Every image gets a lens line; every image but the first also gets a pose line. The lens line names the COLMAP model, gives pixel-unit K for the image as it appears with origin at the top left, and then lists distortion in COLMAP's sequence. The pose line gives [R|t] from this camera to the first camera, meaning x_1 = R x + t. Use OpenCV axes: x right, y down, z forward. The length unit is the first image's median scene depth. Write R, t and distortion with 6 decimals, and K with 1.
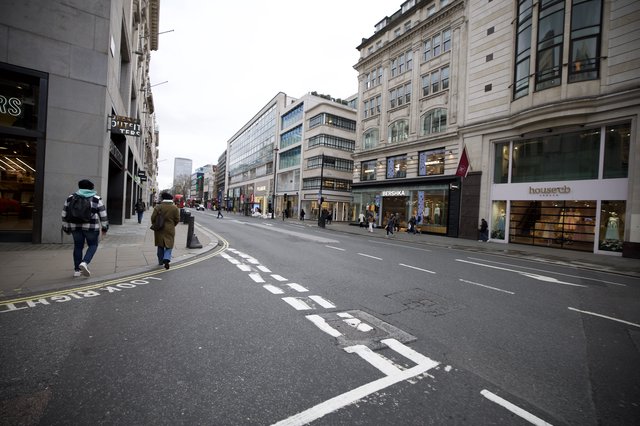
lens RADIAL K [[283.8, 0, 319.7], [0, 283.8, 214.8], [0, 0, 1]] dist [-0.032101, 0.006586]
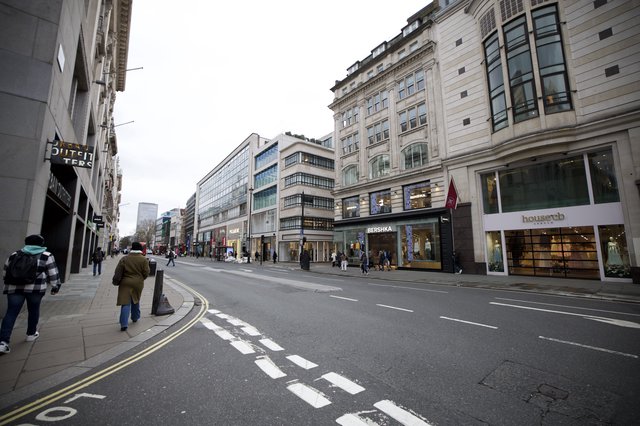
lens RADIAL K [[283.8, 0, 322.1], [0, 283.8, 212.2], [0, 0, 1]] dist [-0.032101, 0.006586]
pose [[0.993270, -0.037492, 0.109590, -0.046383], [0.053276, 0.988018, -0.144852, -0.006834], [-0.102846, 0.149715, 0.983366, 0.091109]]
